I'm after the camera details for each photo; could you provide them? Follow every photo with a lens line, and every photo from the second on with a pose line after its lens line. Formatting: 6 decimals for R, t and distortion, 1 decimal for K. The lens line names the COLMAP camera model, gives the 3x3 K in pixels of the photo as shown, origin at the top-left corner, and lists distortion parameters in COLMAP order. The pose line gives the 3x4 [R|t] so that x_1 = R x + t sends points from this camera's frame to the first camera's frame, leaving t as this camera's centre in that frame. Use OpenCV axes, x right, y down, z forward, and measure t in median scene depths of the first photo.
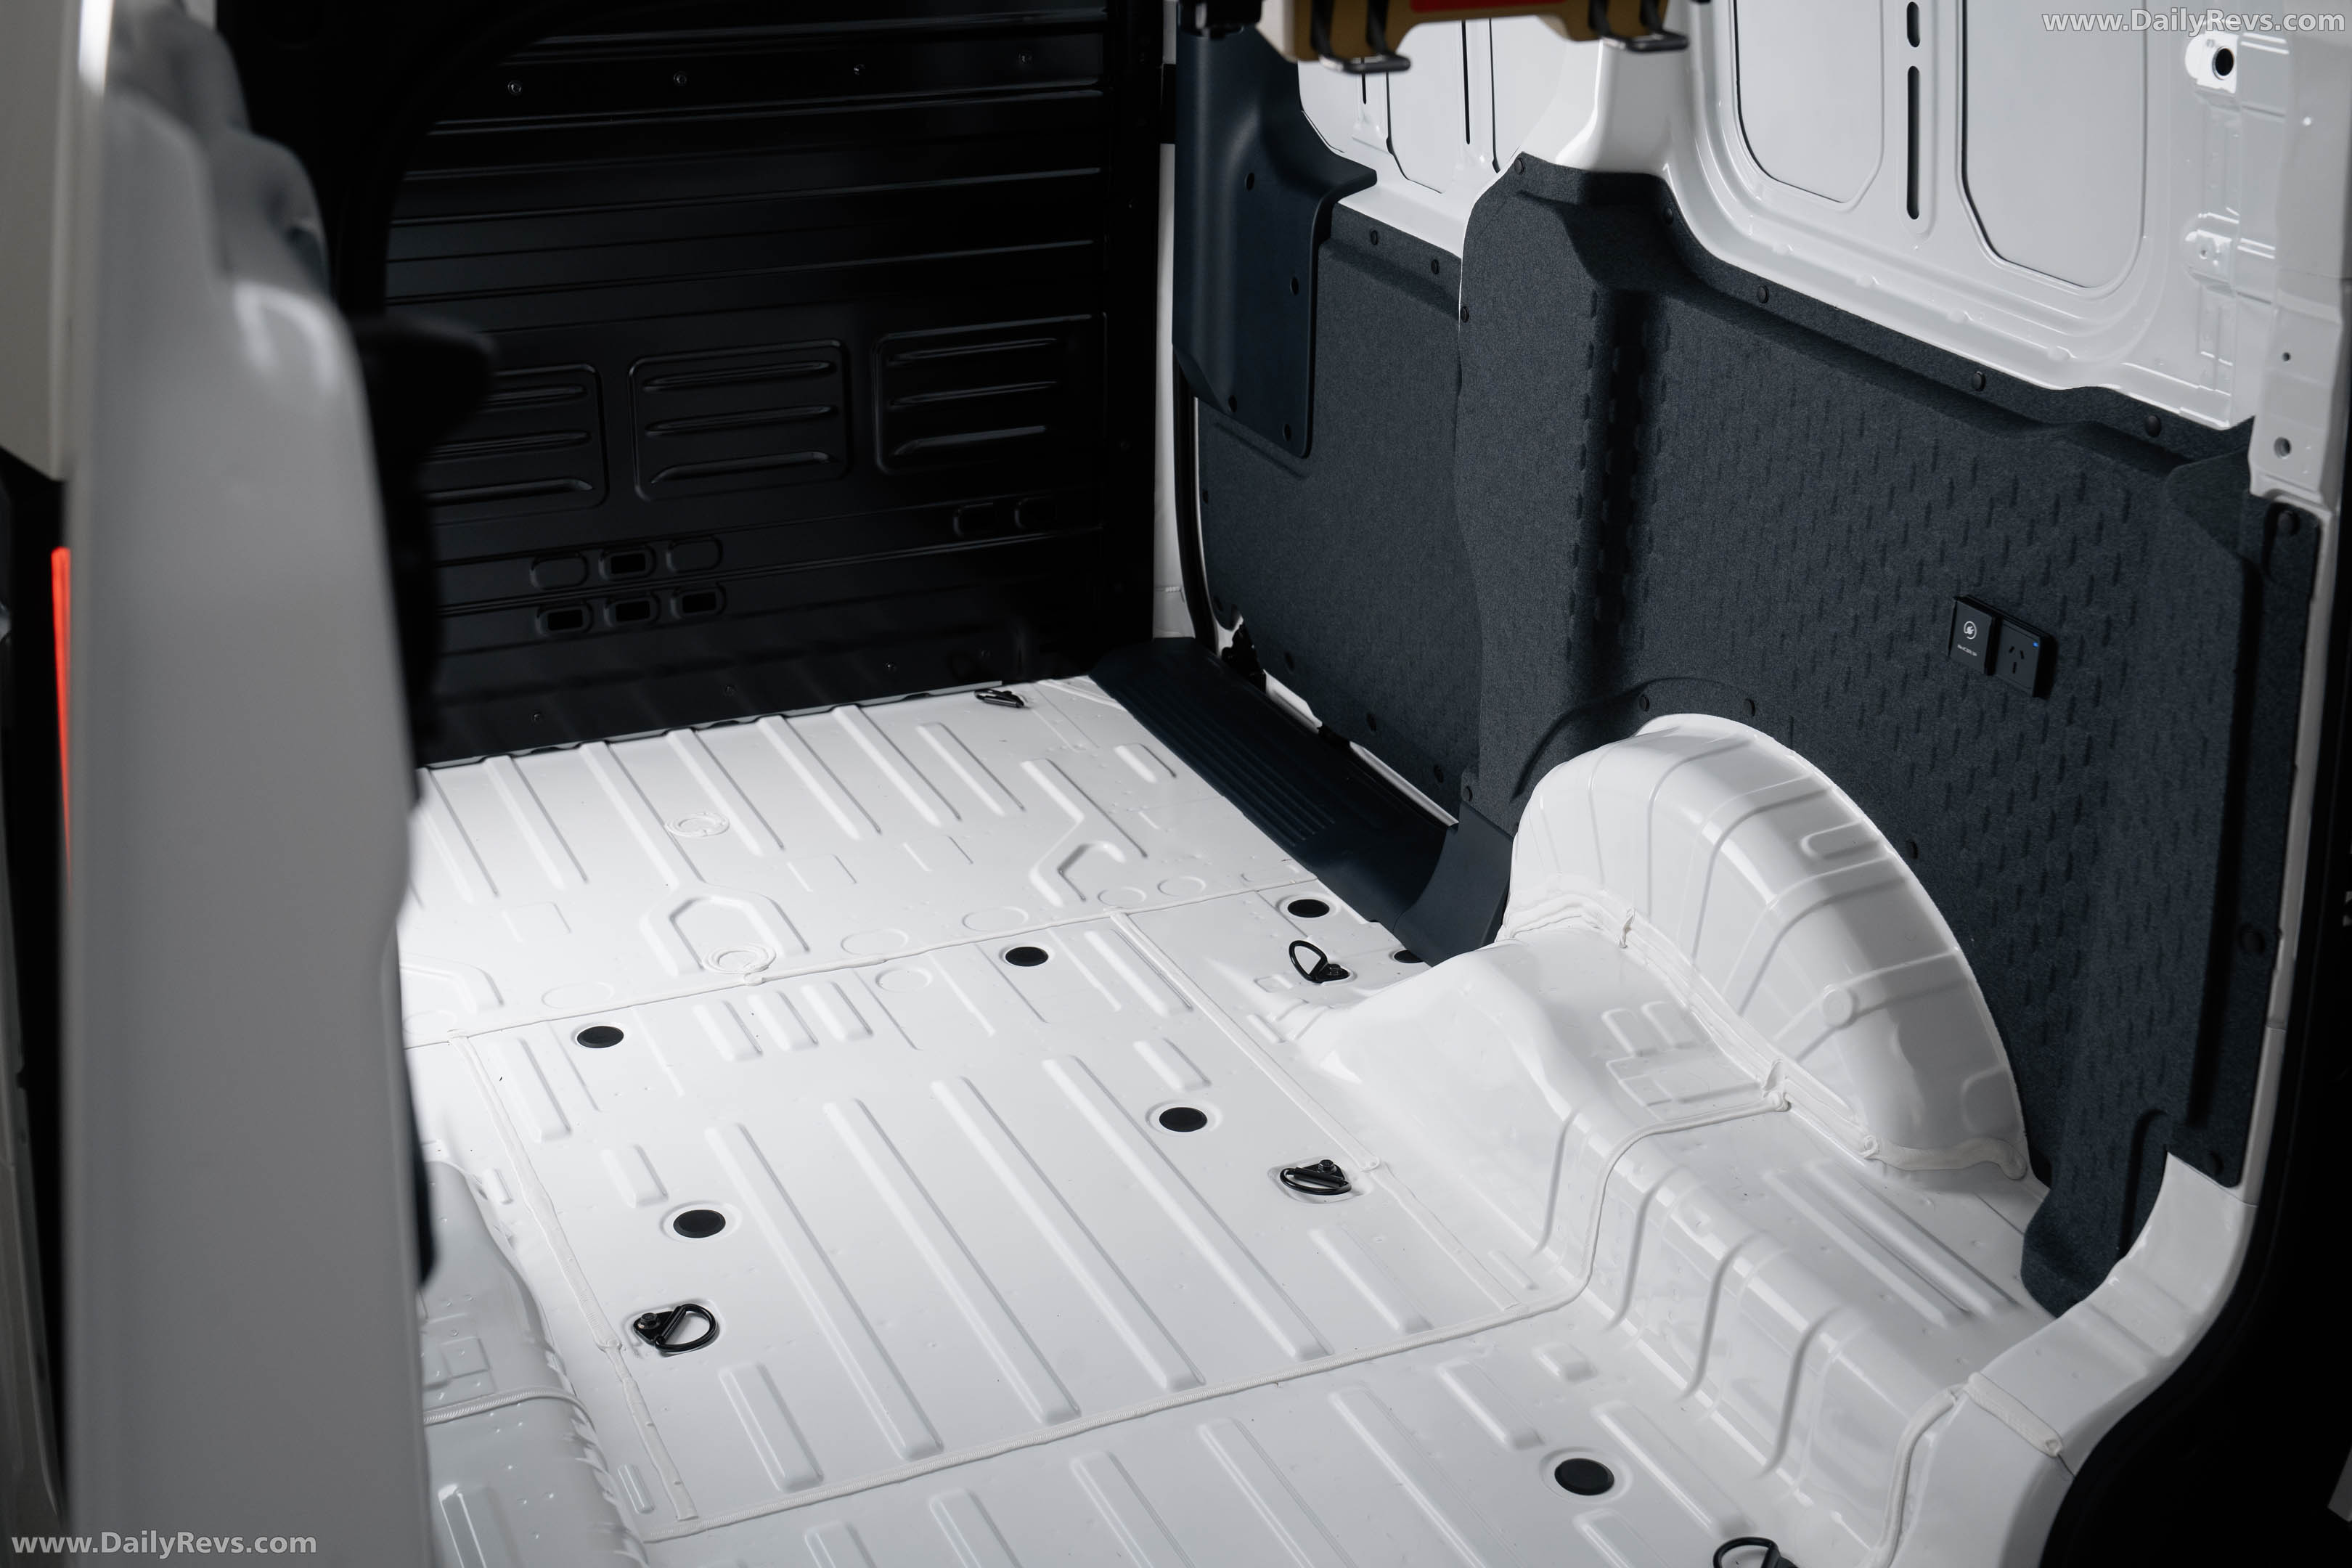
lens RADIAL K [[3100.9, 0, 1178.6], [0, 3100.9, 863.7], [0, 0, 1]] dist [0.157740, -0.003055]
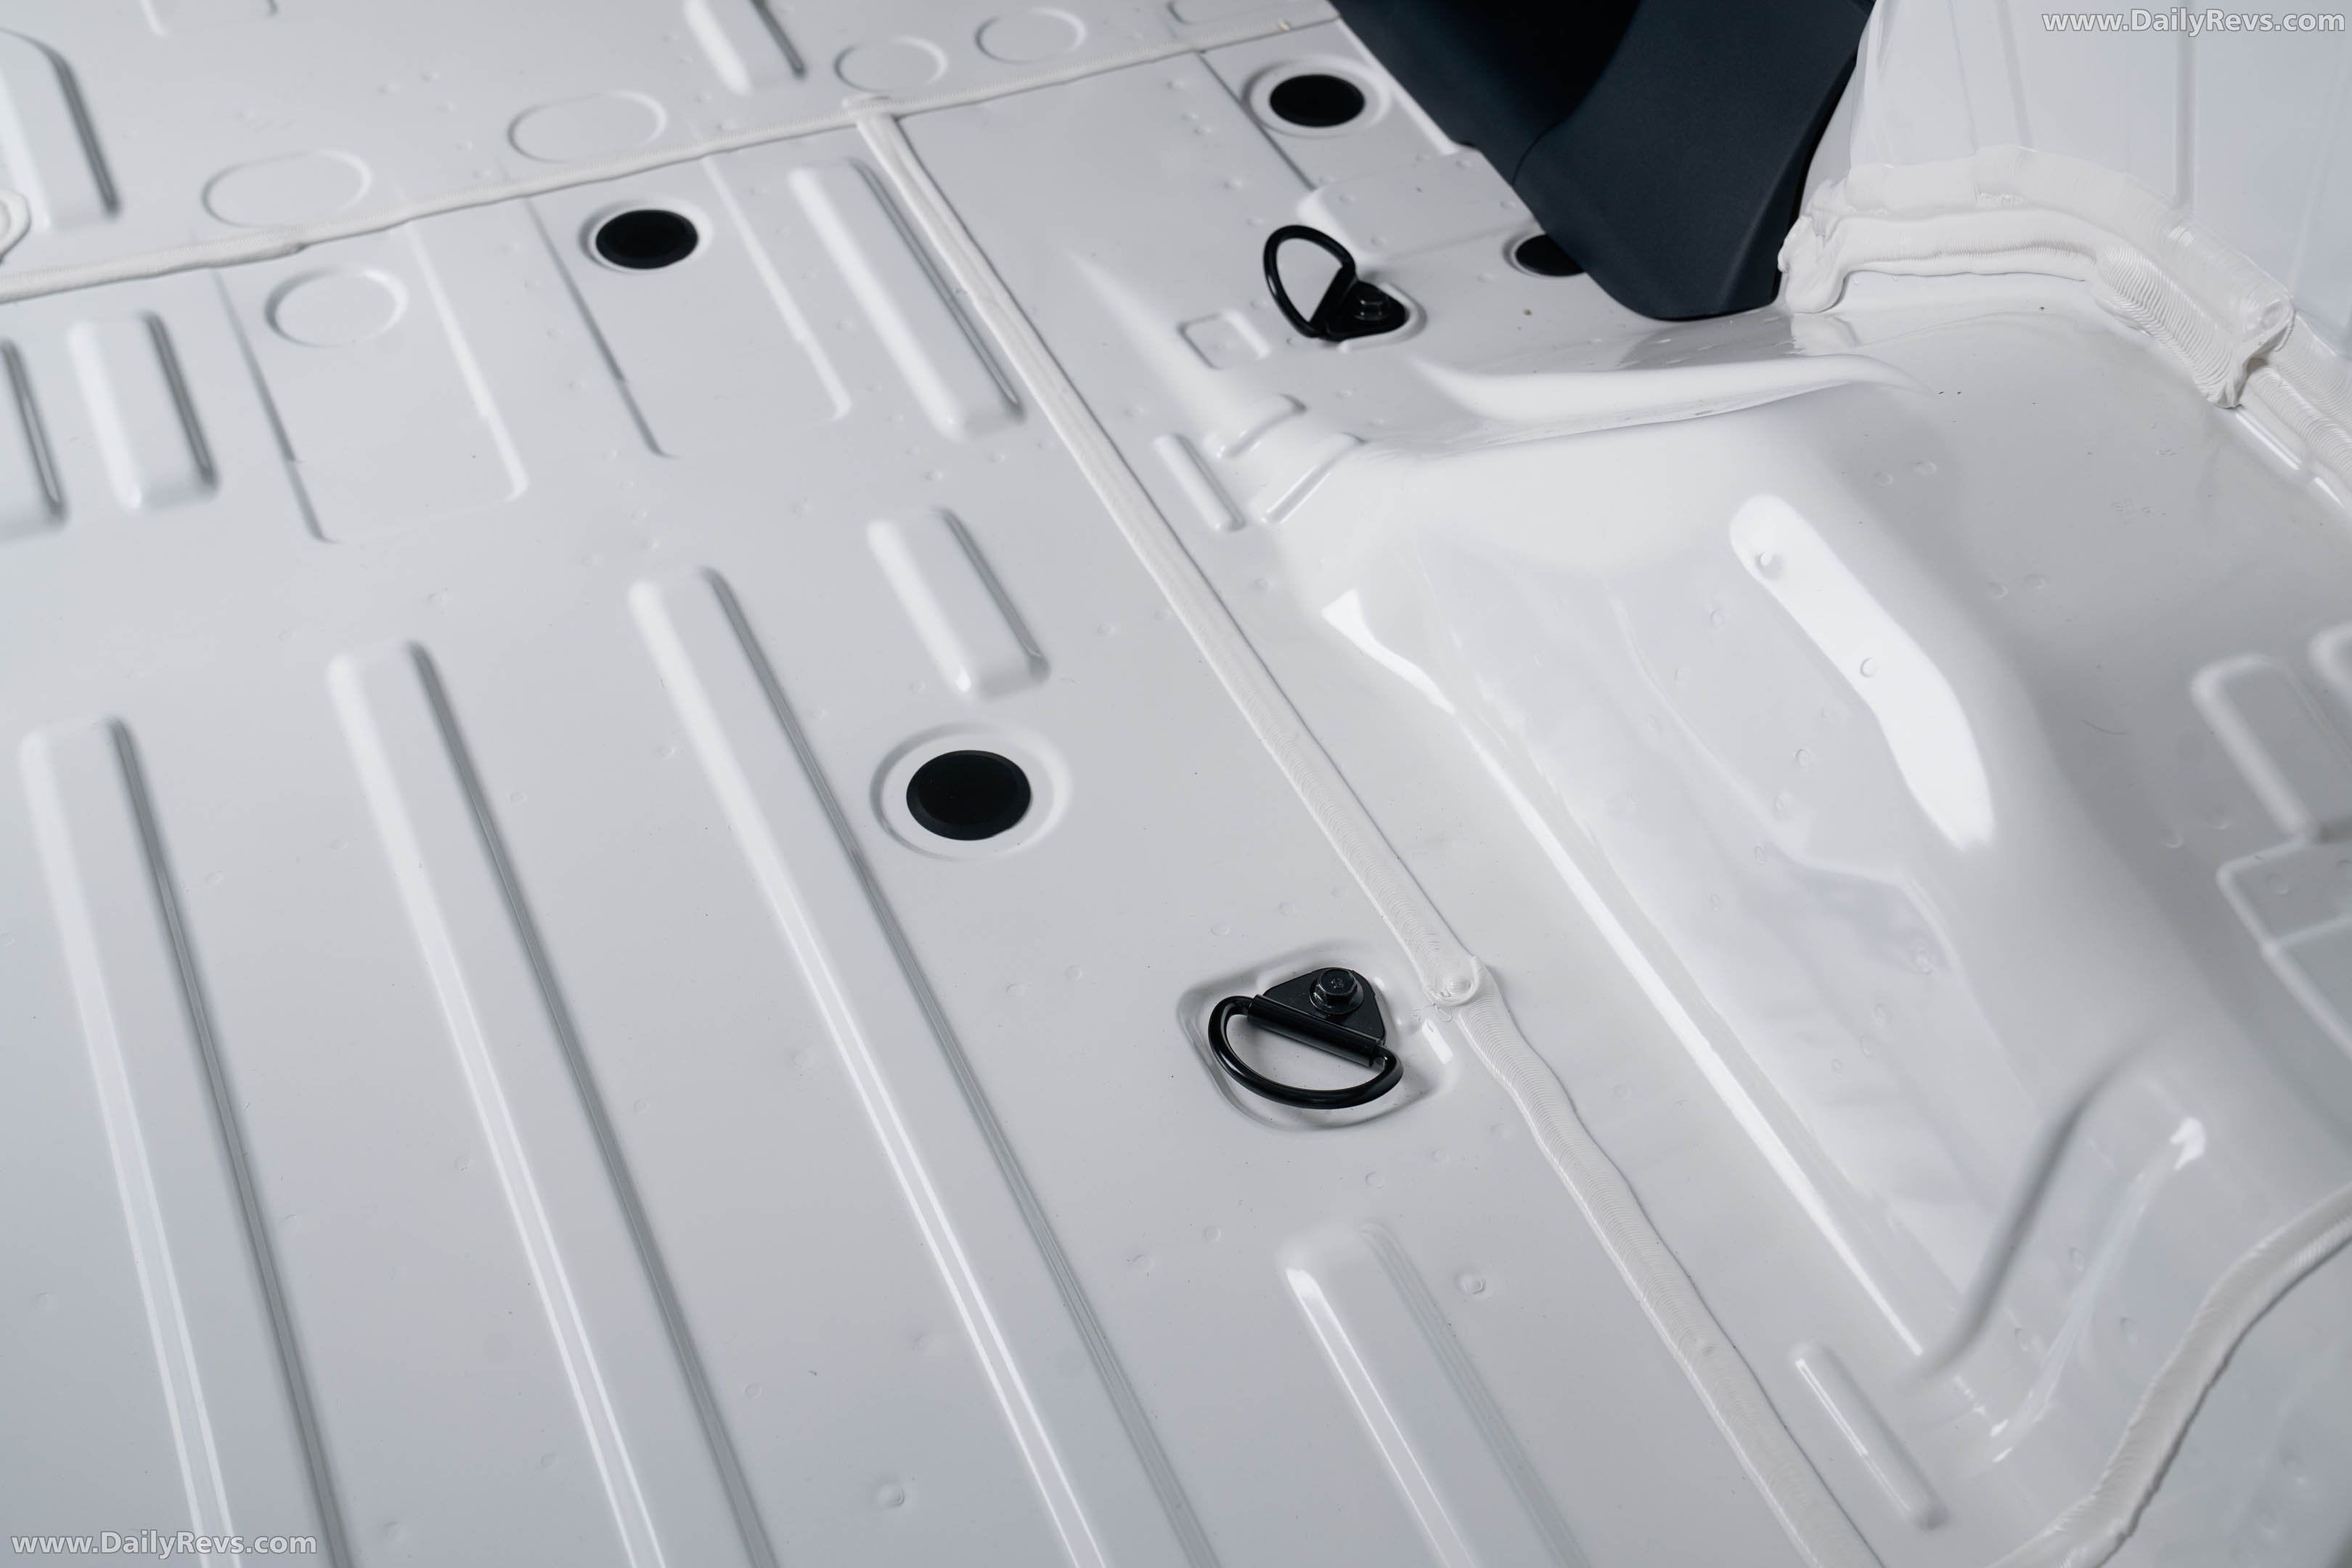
lens RADIAL K [[3100.9, 0, 1178.6], [0, 3100.9, 863.7], [0, 0, 1]] dist [0.157740, -0.003055]
pose [[0.999951, 0.008564, -0.004867, 0.027869], [-0.006316, 0.936590, 0.350371, -0.042777], [0.007559, -0.350324, 0.936598, 0.602447]]
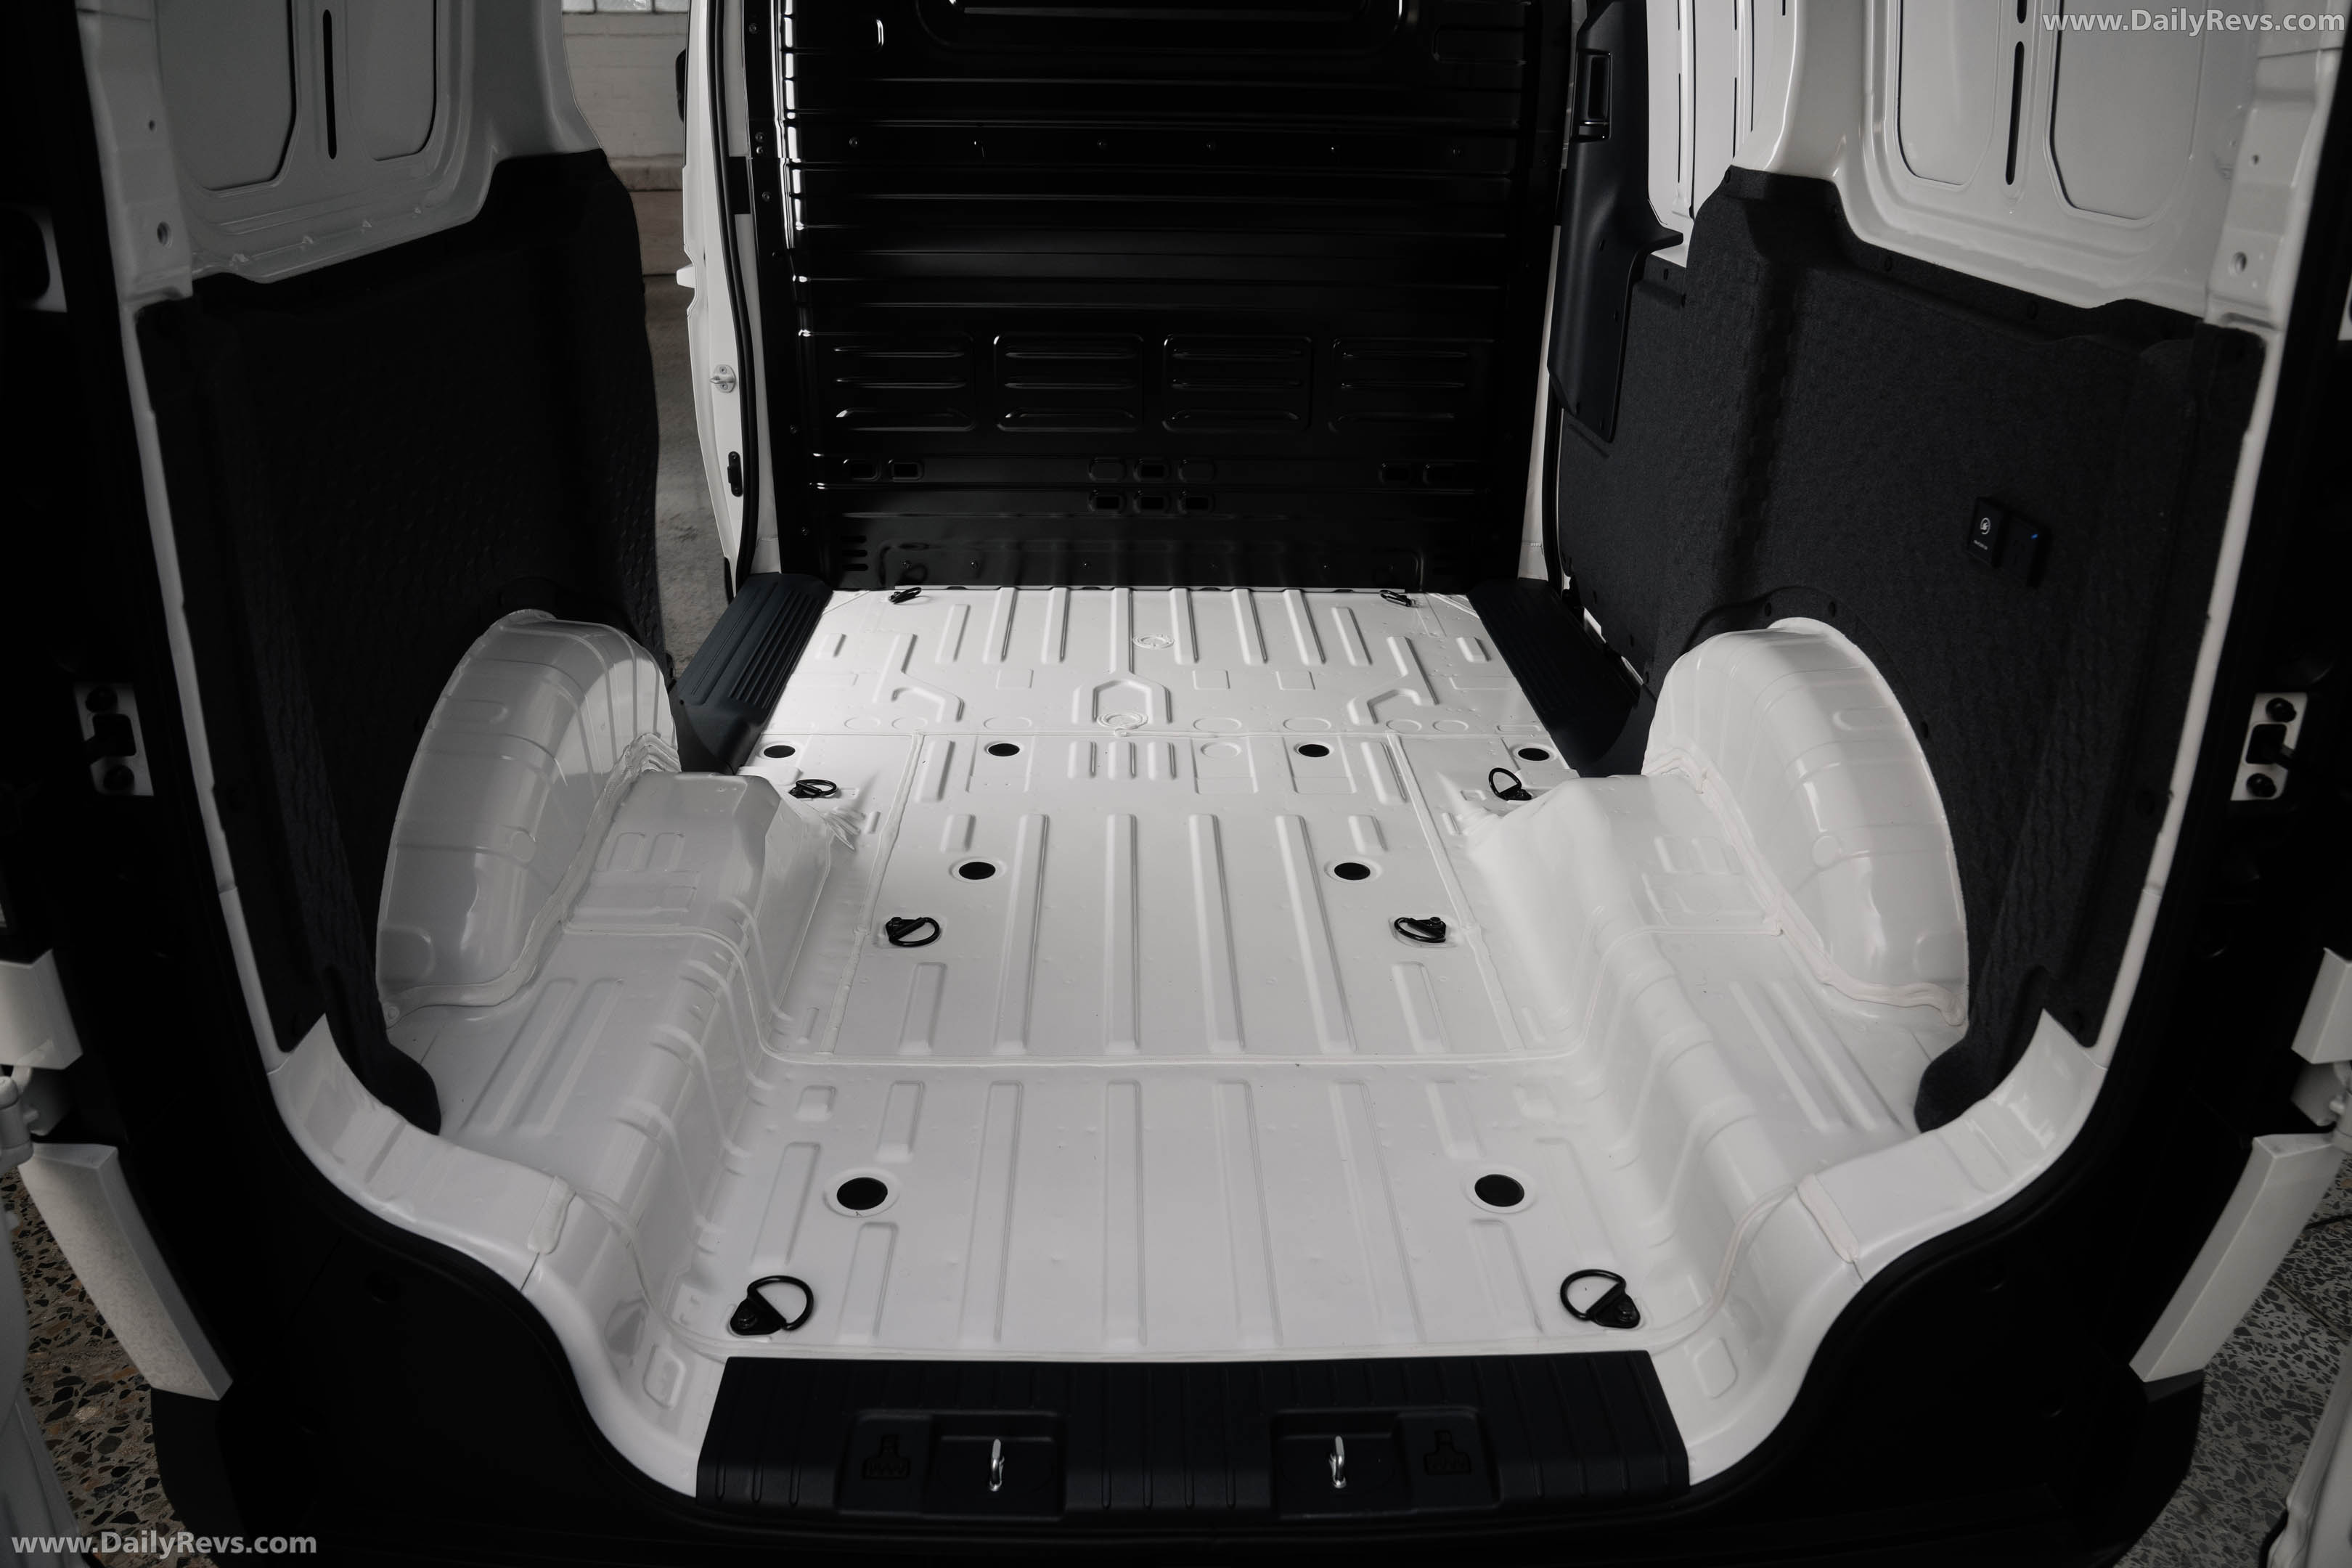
lens RADIAL K [[1676.3, 0, 1176.0], [0, 1676.3, 784.0], [0, 0, 1]] dist [-0.041201, 0.007979]
pose [[0.929227, 0.164136, -0.331054, 0.154395], [-0.164580, 0.985997, 0.026902, 0.036532], [0.330834, 0.029487, 0.943228, 0.280960]]
